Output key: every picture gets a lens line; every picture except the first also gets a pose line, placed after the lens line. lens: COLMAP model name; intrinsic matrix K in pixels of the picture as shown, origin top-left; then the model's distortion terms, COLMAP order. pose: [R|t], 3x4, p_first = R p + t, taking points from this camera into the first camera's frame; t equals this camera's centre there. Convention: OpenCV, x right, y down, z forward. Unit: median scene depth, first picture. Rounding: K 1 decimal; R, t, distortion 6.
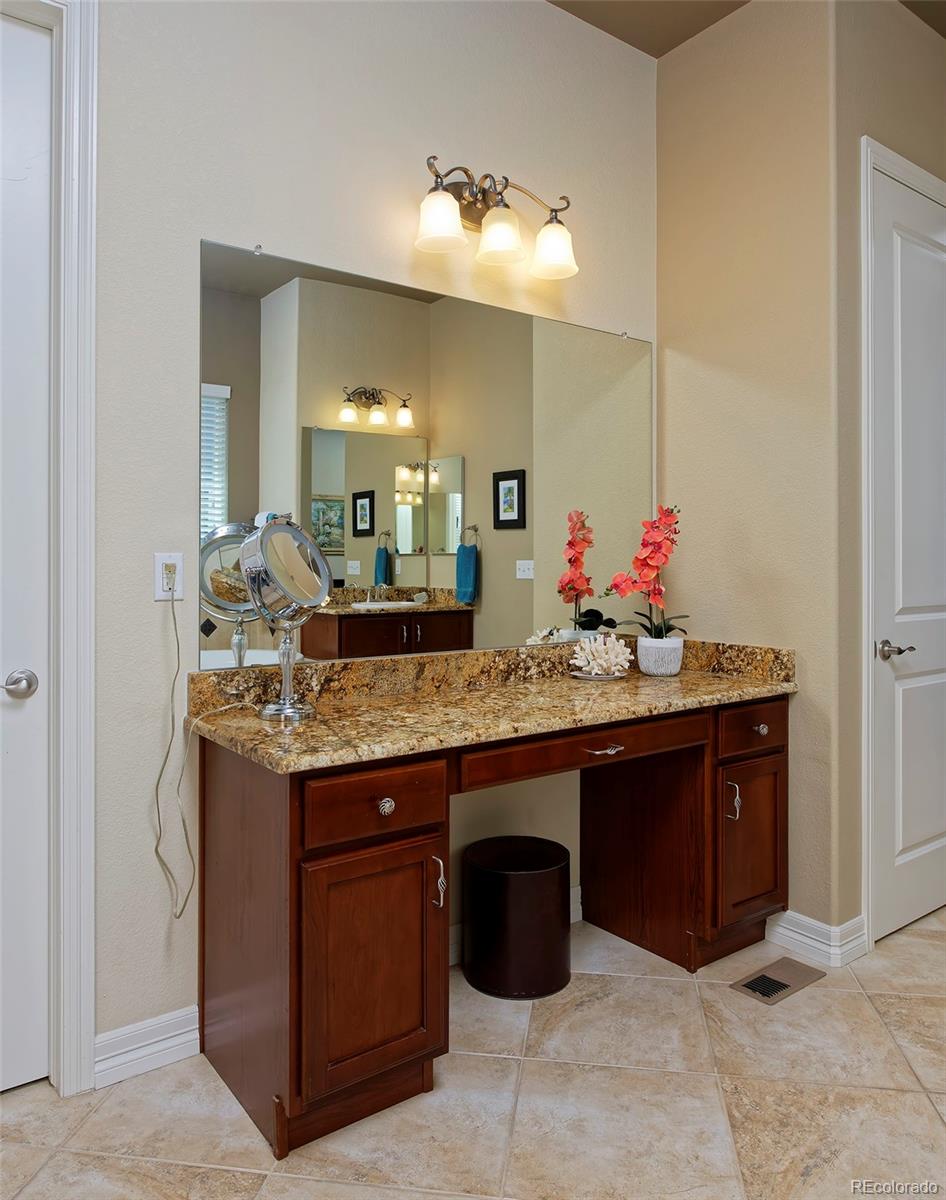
lens RADIAL K [[856.9, 0, 474.9], [0, 856.9, 564.4], [0, 0, 1]] dist [-0.004082, -0.002524]
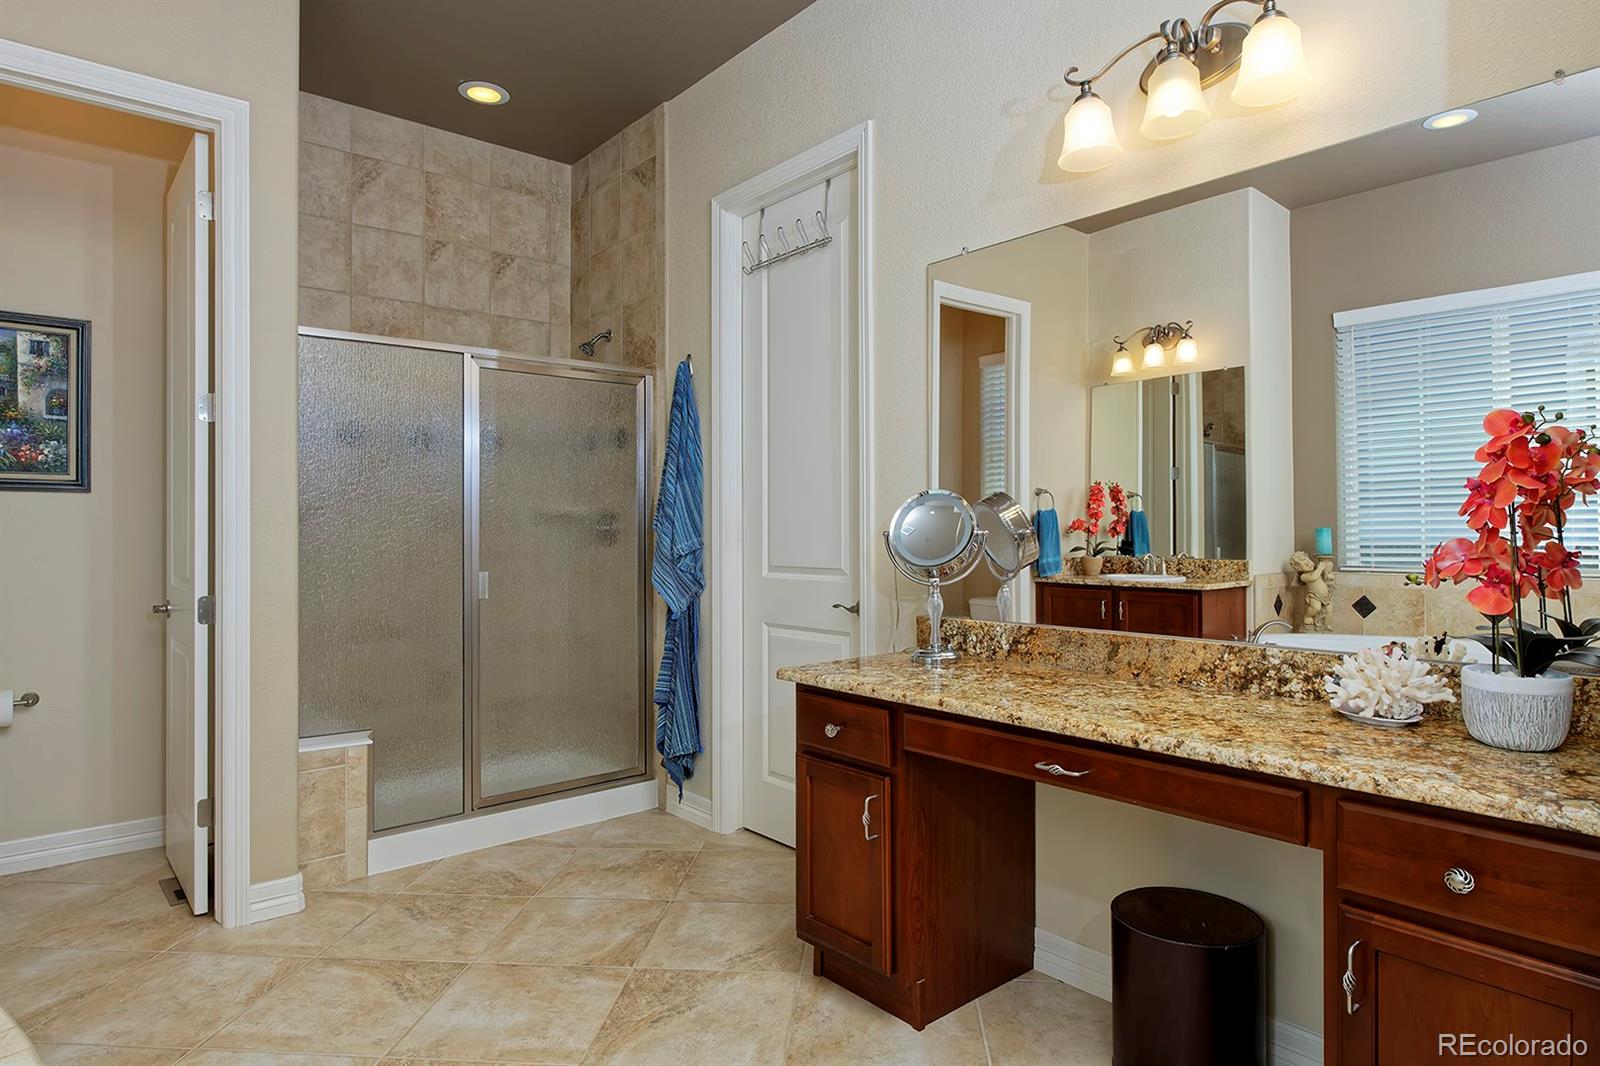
lens RADIAL K [[907.9, 0, 810.5], [0, 907.9, 528.9], [0, 0, 1]] dist [-0.010970, 0.000818]
pose [[0.065522, -0.001963, -0.997849, 0.822916], [0.001216, 0.999997, -0.001887, 0.001414], [0.997850, -0.001090, 0.065524, 0.624628]]
